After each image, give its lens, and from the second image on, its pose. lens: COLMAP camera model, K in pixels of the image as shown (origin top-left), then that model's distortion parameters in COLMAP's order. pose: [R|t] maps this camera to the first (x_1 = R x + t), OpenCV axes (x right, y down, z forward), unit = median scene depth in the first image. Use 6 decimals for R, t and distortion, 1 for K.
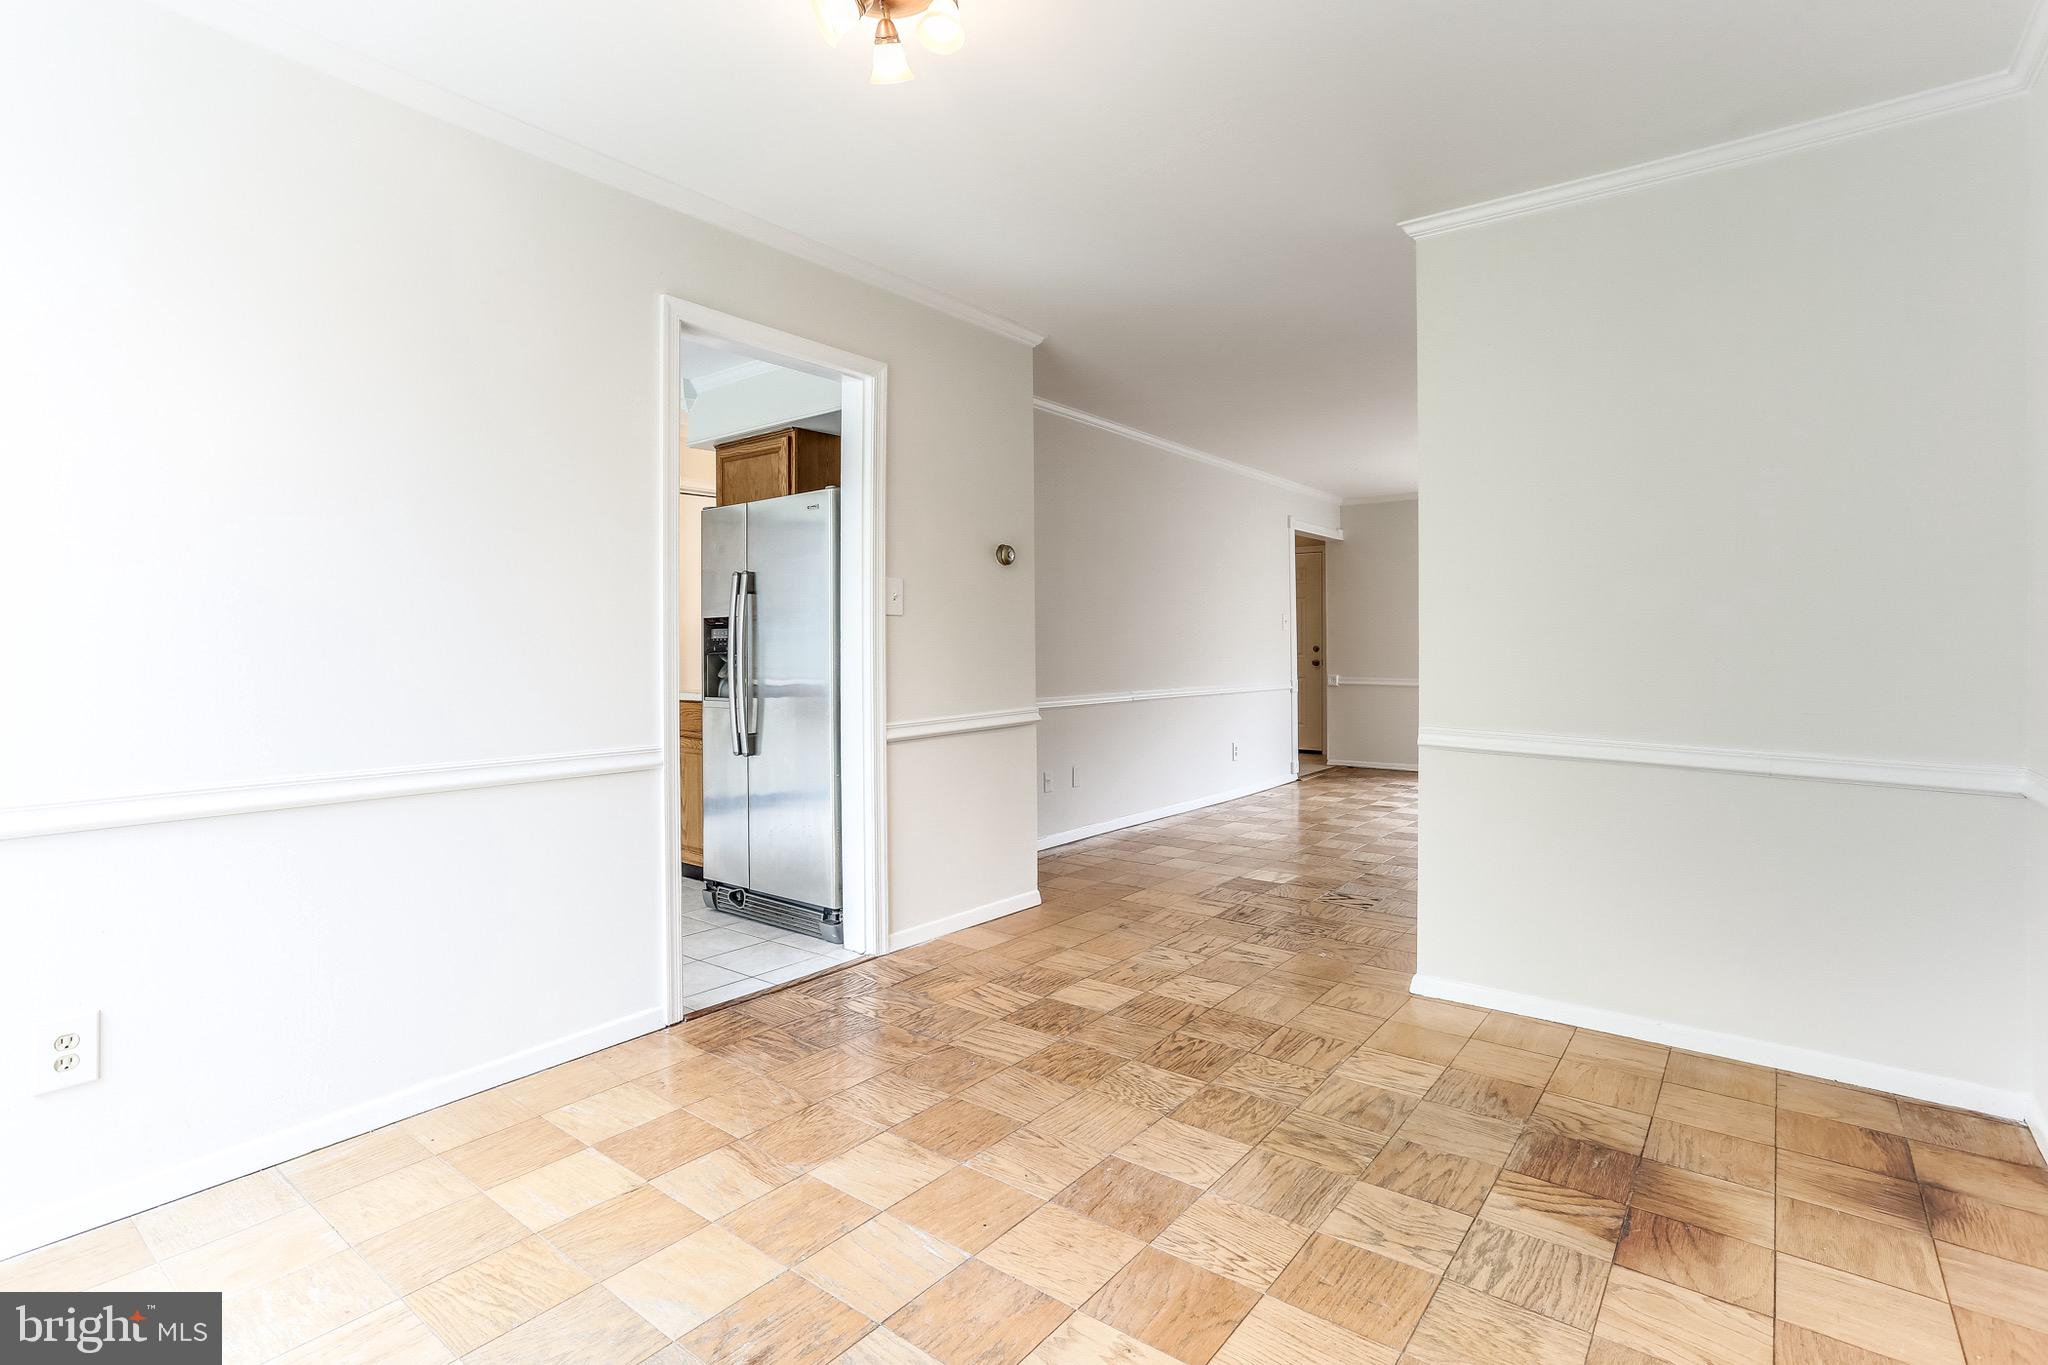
lens RADIAL K [[983.4, 0, 1033.8], [0, 983.4, 717.3], [0, 0, 1]] dist [-0.043338, 0.031259]
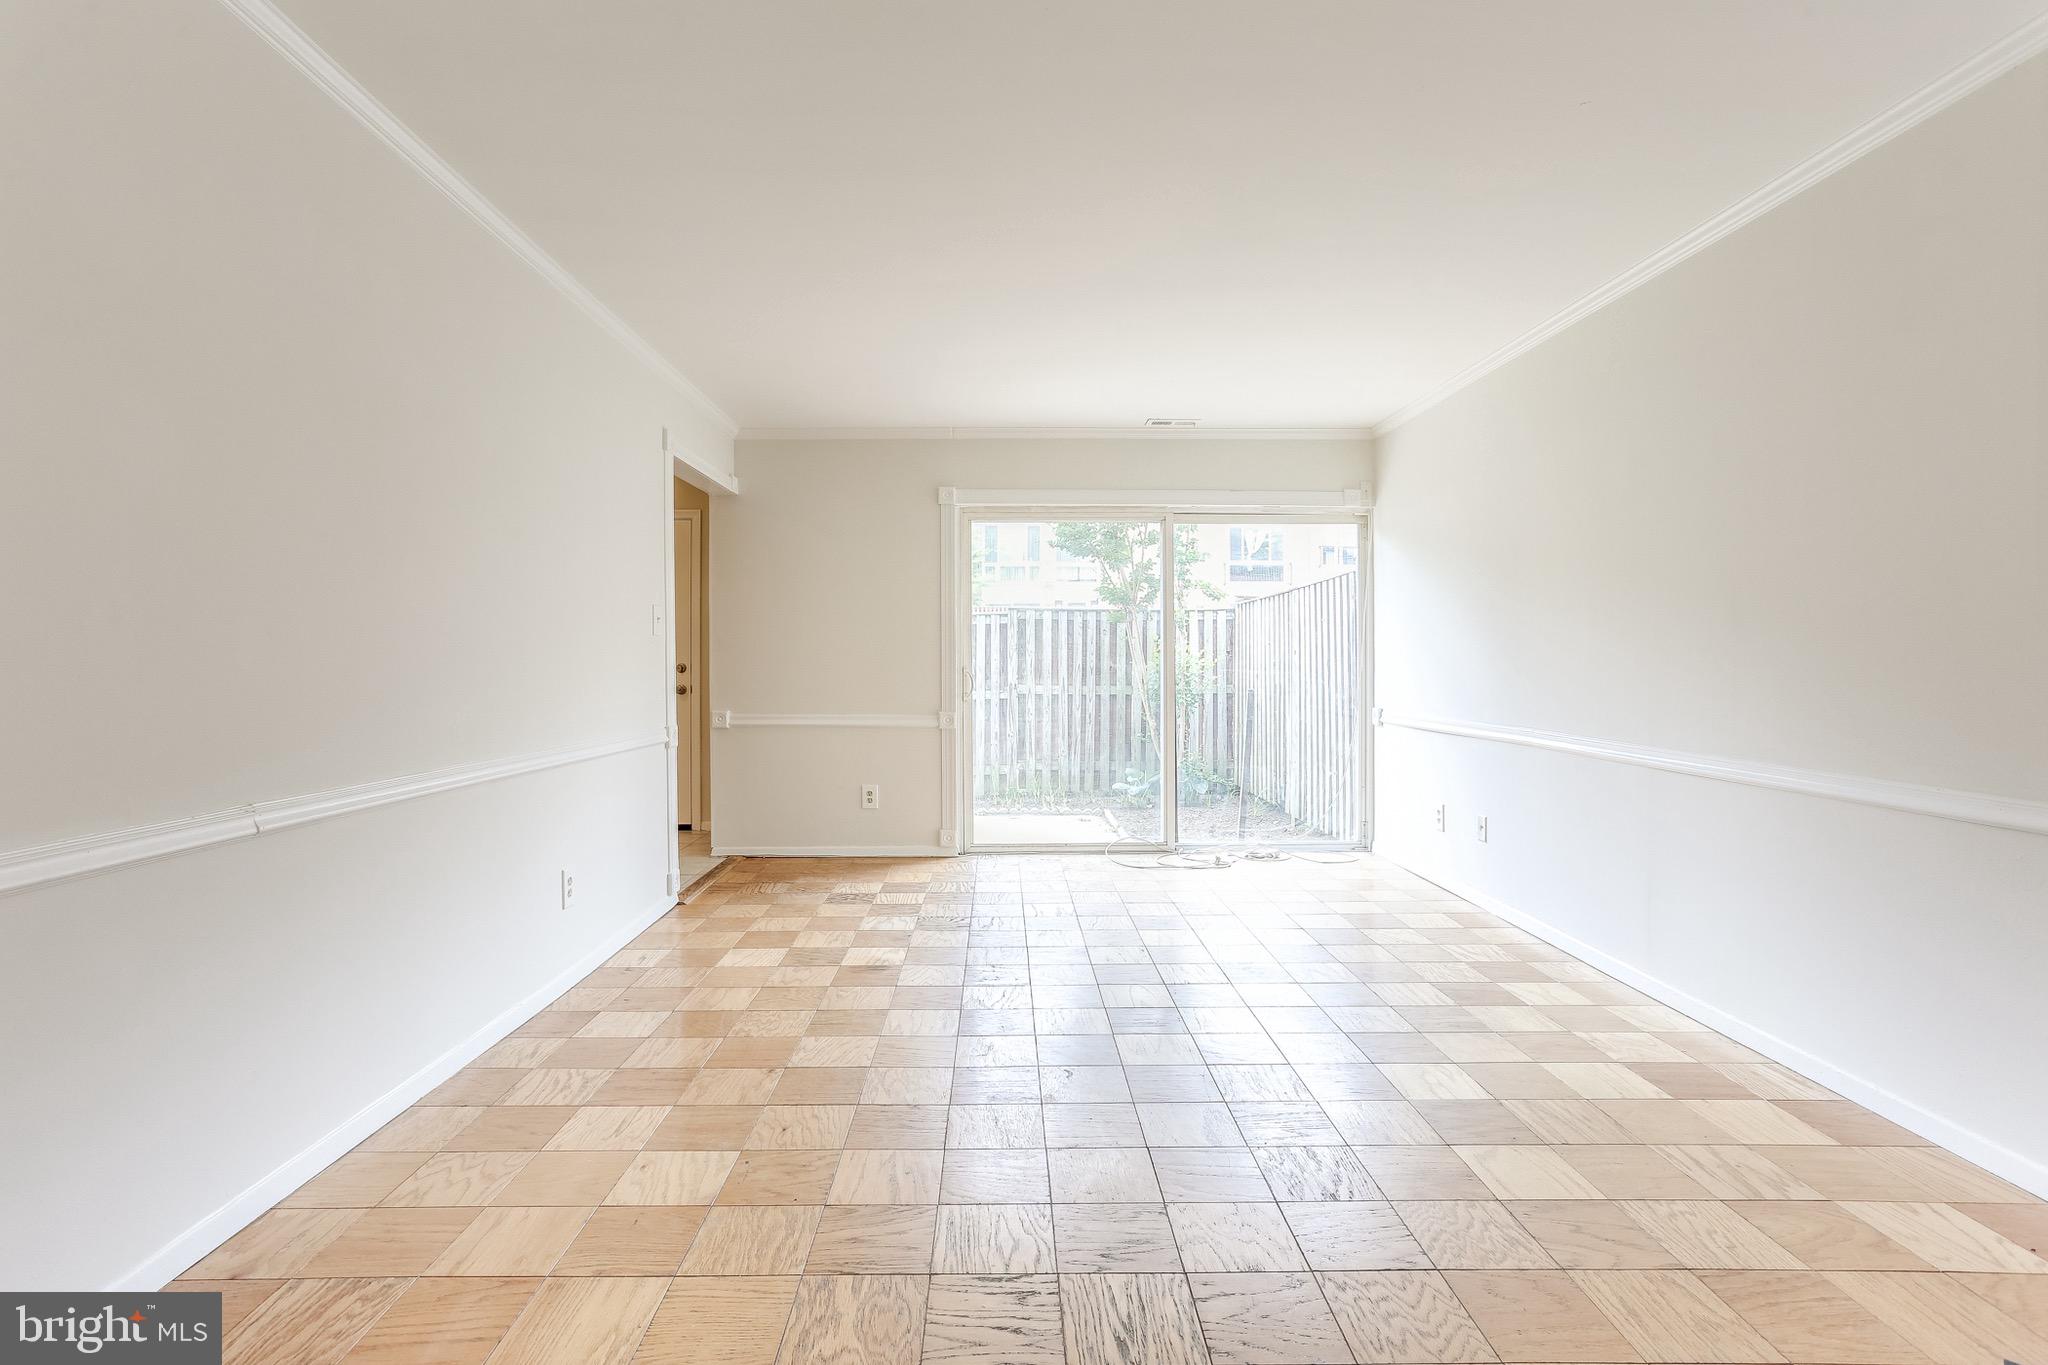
lens RADIAL K [[985.2, 0, 1021.4], [0, 985.2, 685.4], [0, 0, 1]] dist [-0.039769, 0.026045]
pose [[0.781835, 0.000243, 0.623485, 0.071635], [0.027358, 0.999023, -0.034695, -0.035125], [-0.622885, 0.044183, 0.781065, 0.427211]]
